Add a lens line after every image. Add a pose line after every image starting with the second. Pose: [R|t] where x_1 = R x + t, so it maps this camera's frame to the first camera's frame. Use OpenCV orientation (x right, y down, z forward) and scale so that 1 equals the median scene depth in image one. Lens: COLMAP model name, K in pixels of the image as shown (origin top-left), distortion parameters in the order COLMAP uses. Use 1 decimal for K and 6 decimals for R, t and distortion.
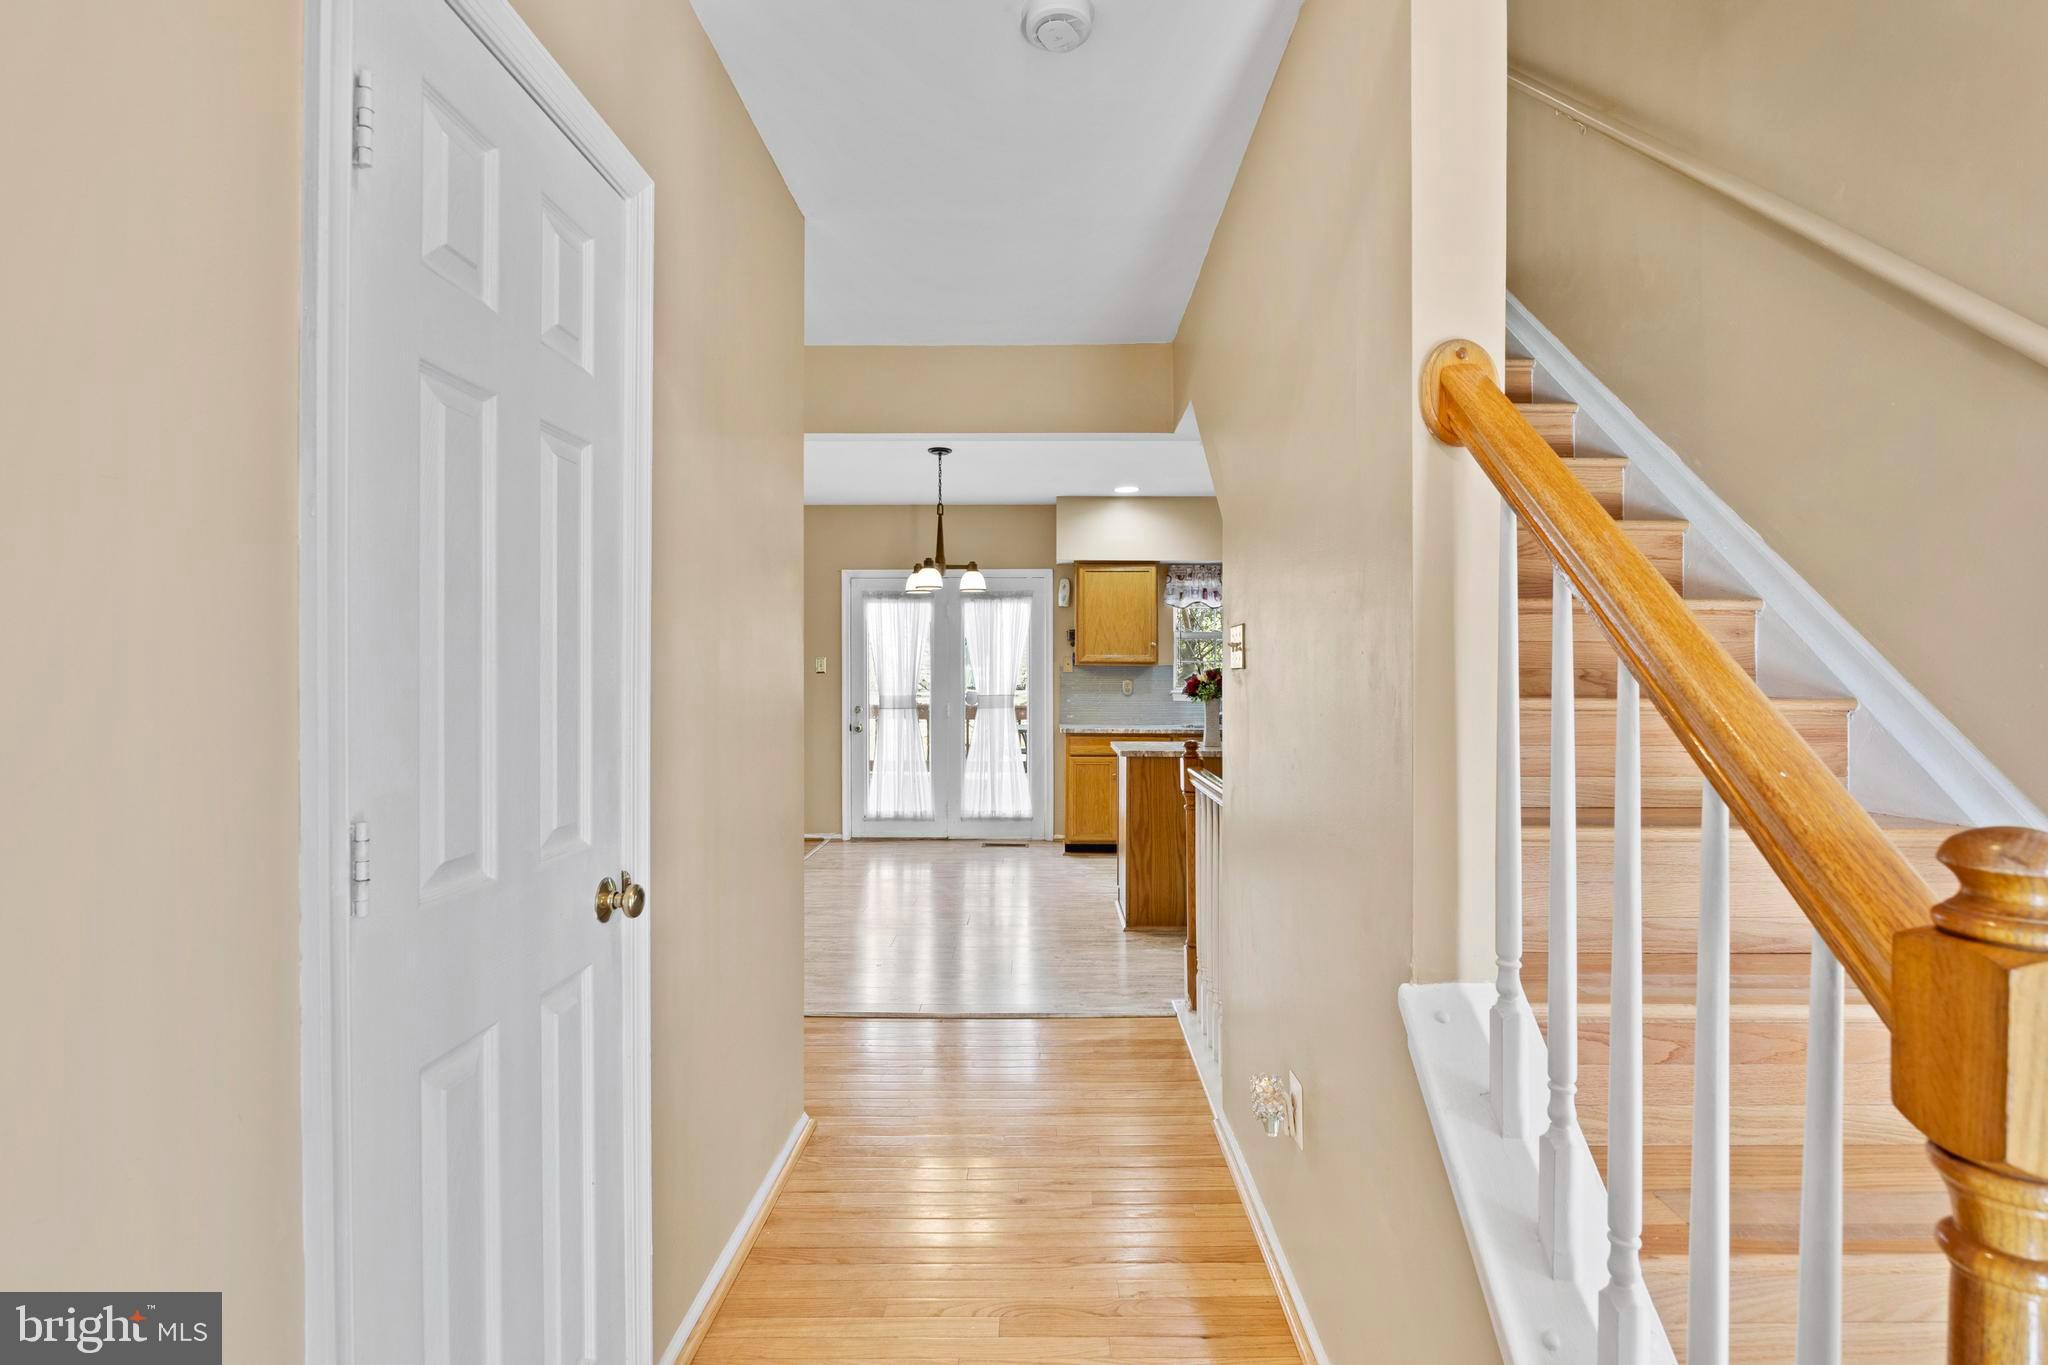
lens RADIAL K [[960.6, 0, 1030.1], [0, 960.6, 685.2], [0, 0, 1]] dist [-0.010813, 0.001485]
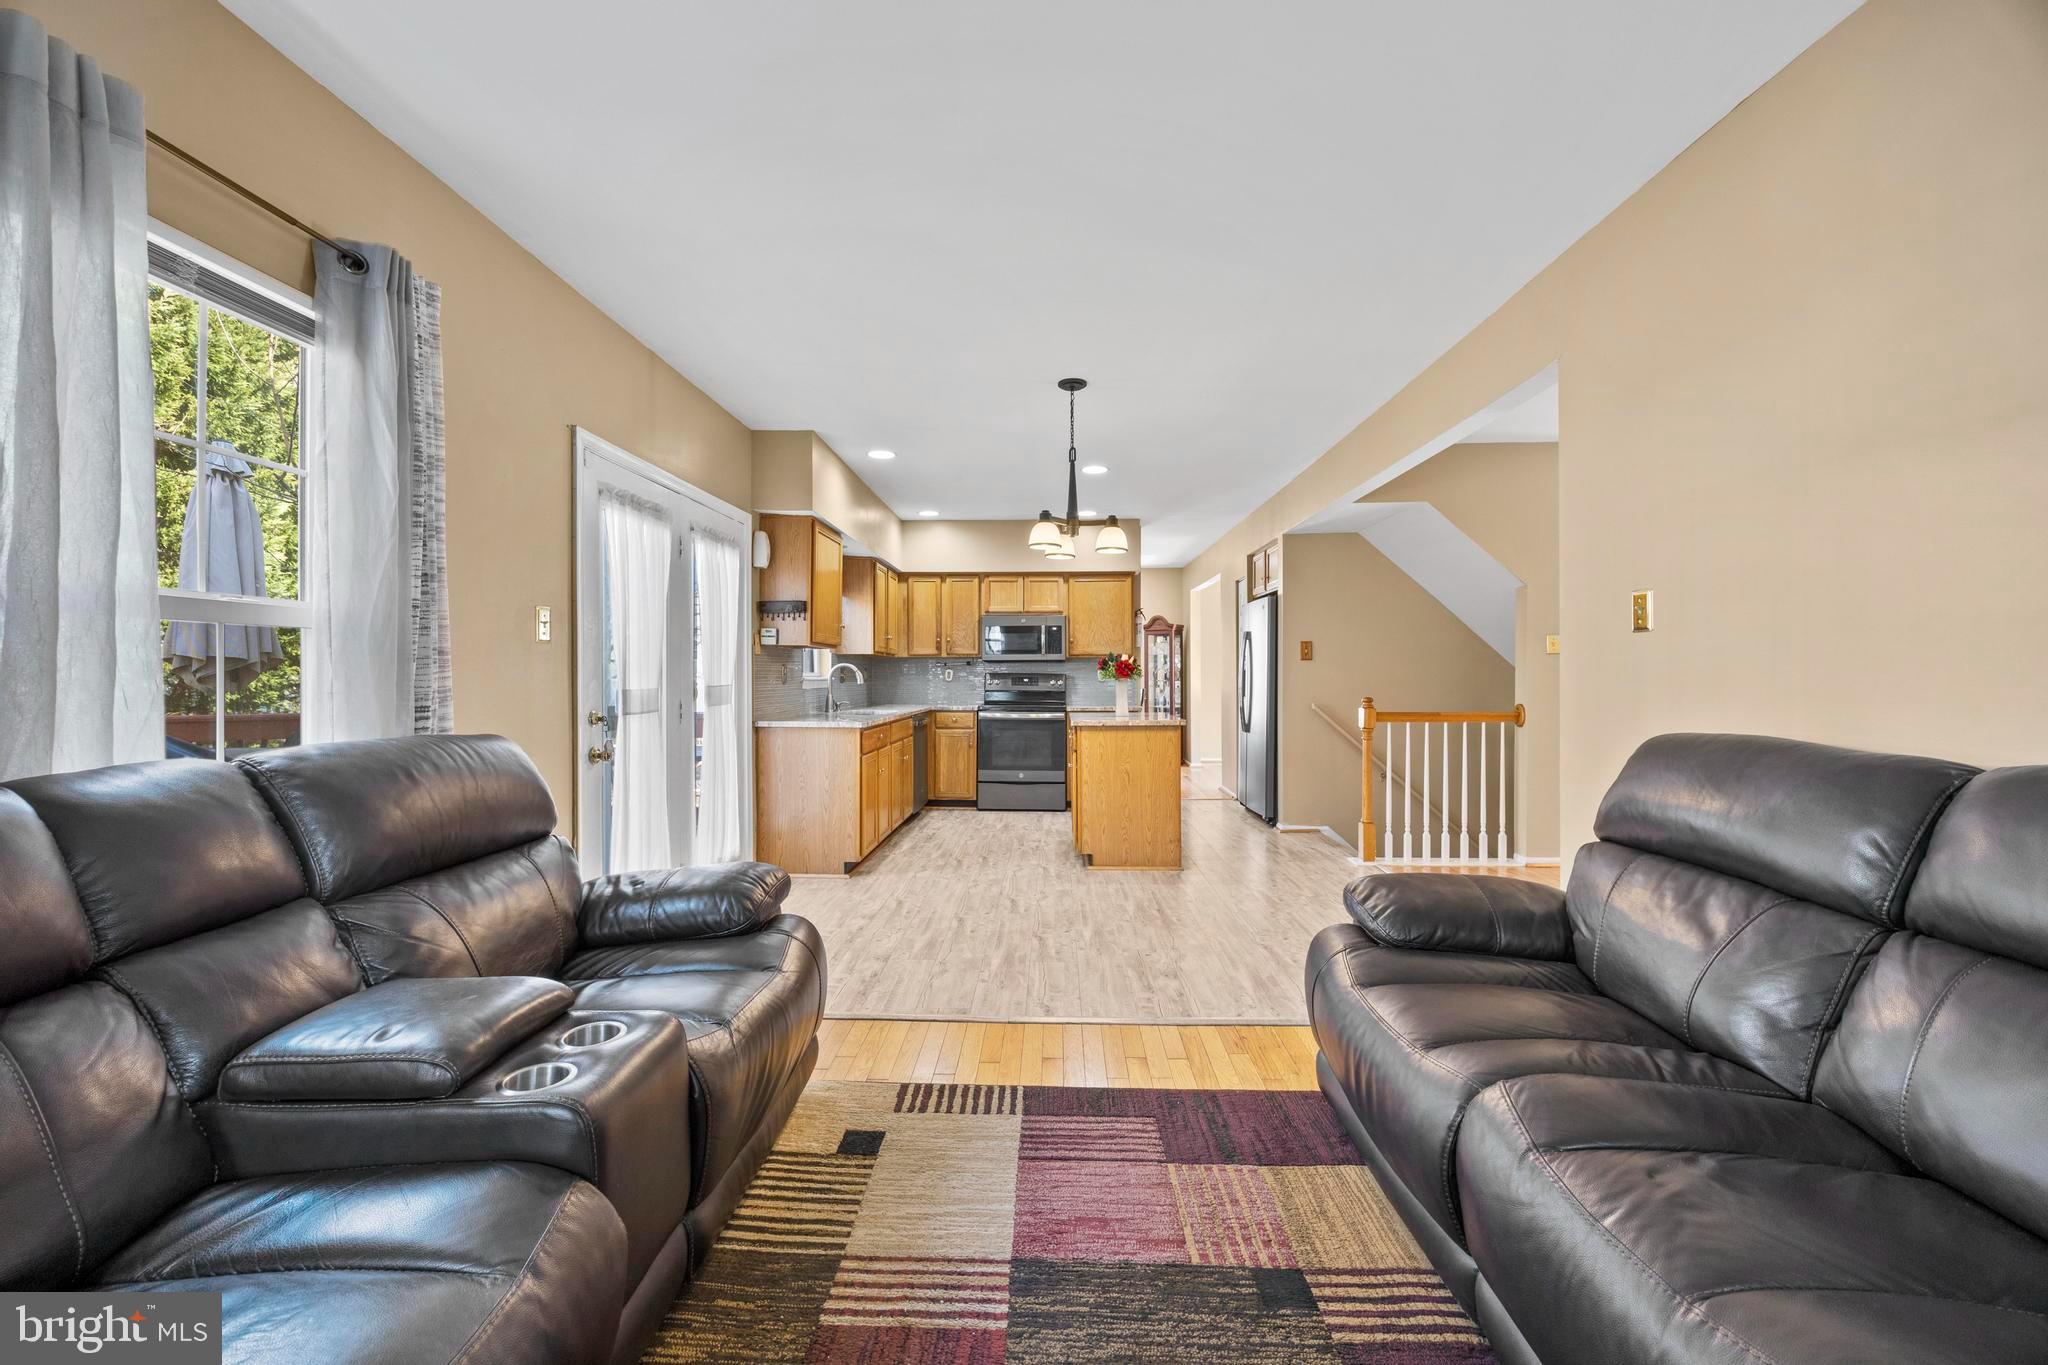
lens RADIAL K [[776.3, 0, 1026.8], [0, 776.3, 677.6], [0, 0, 1]] dist [-0.002689, -0.000046]
pose [[0.017684, -0.004944, 0.999831, -0.583945], [0.010731, 0.999931, 0.004755, 0.004434], [-0.999786, 0.010645, 0.017736, 0.779251]]
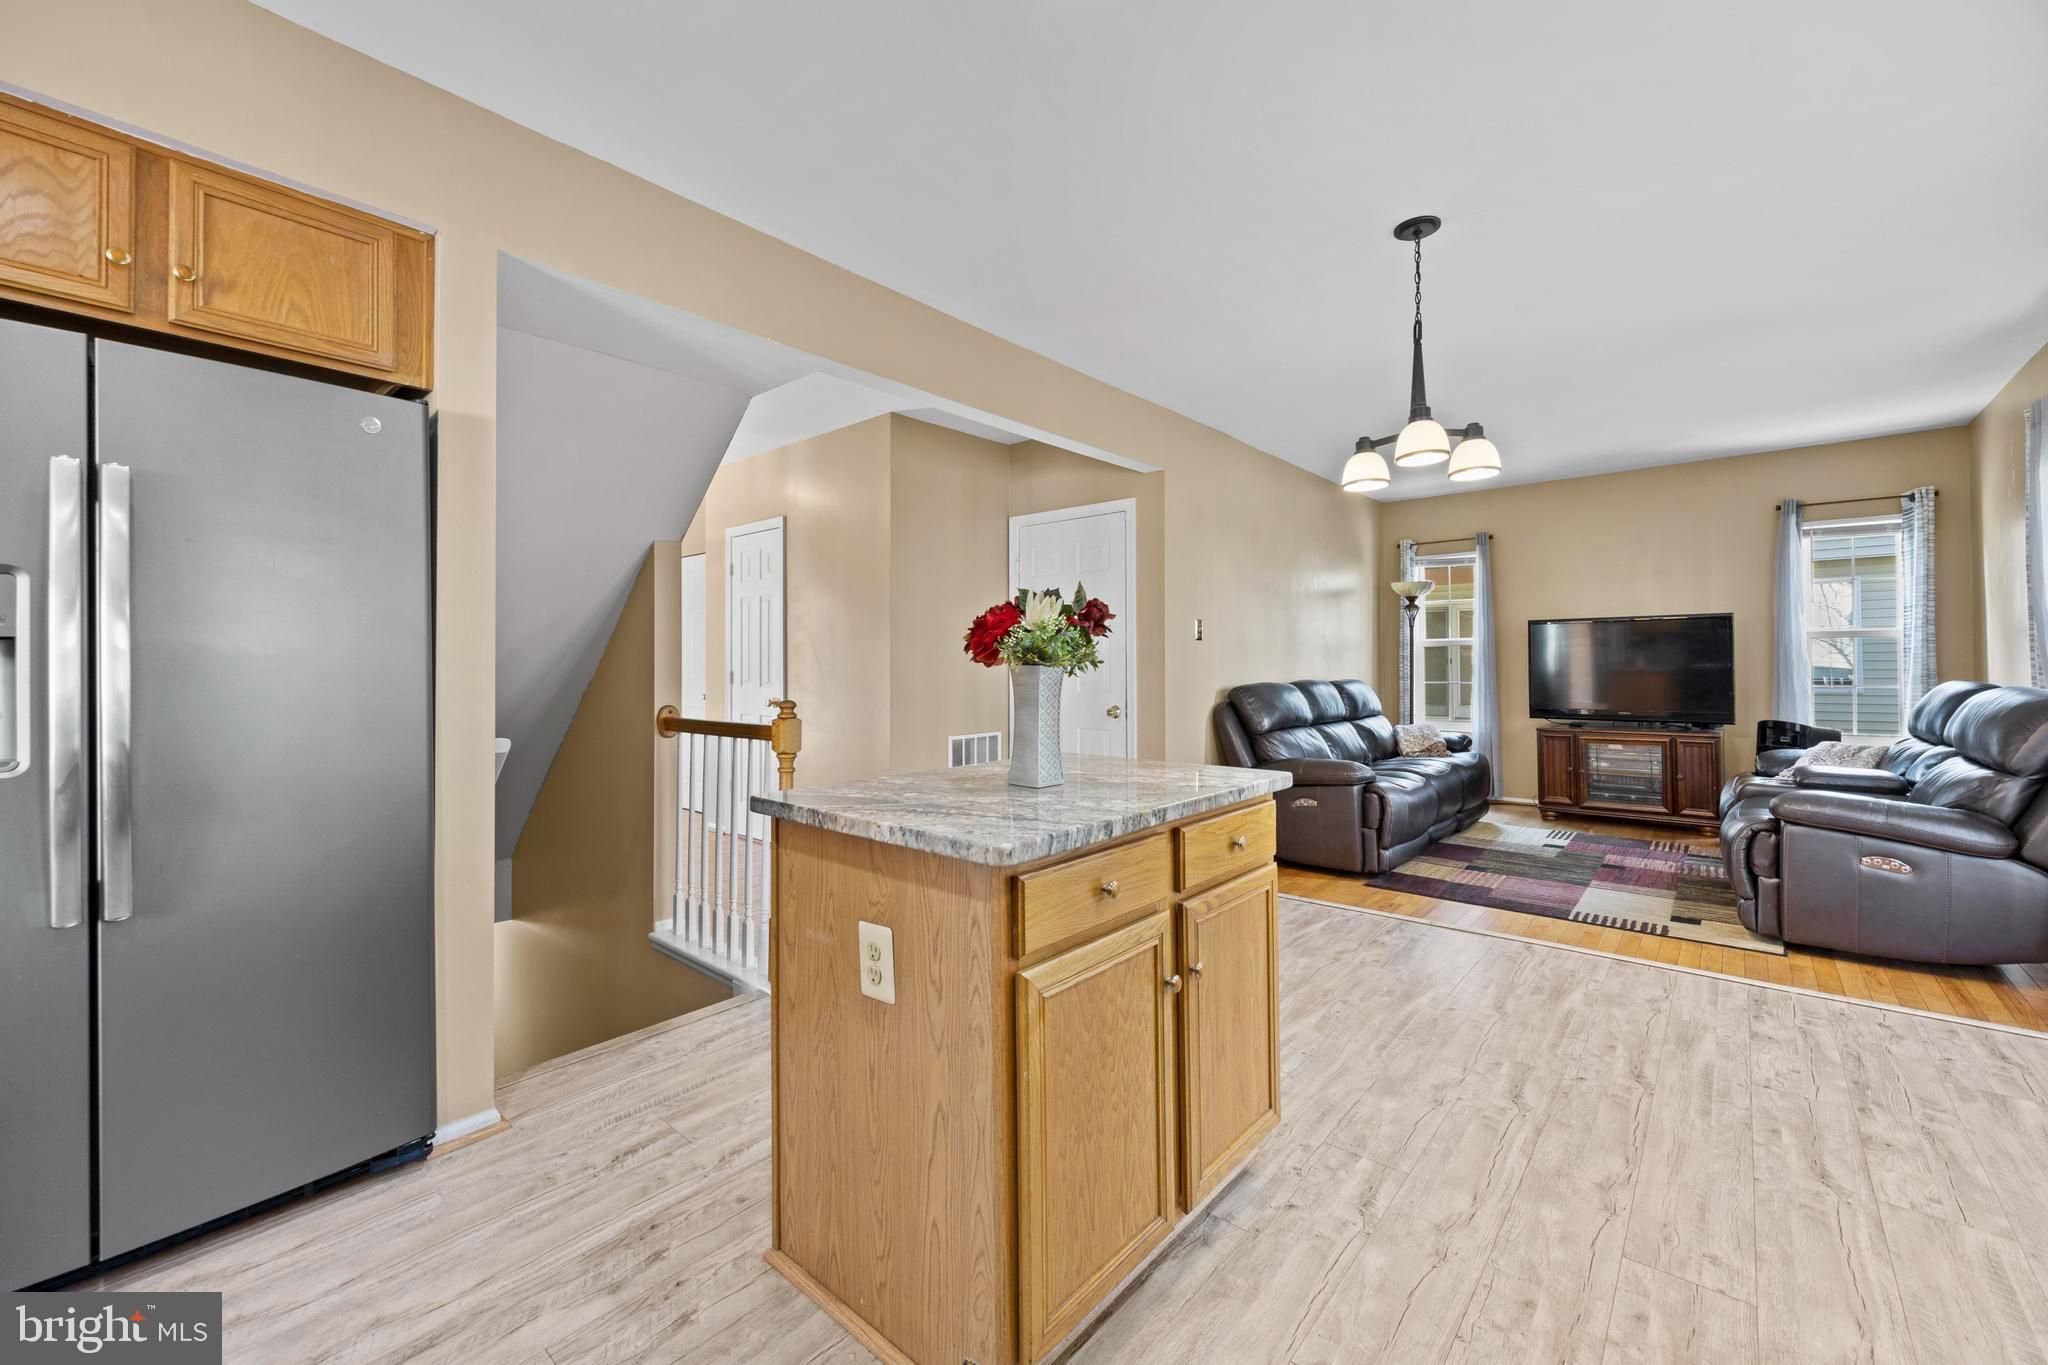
lens RADIAL K [[797.5, 0, 1027.7], [0, 797.5, 660.2], [0, 0, 1]] dist [0.002600, -0.002066]
pose [[-0.650490, -0.002135, -0.759512, 0.312493], [0.001092, 0.999992, -0.003747, 0.008955], [0.759514, -0.003267, -0.650482, 0.855308]]
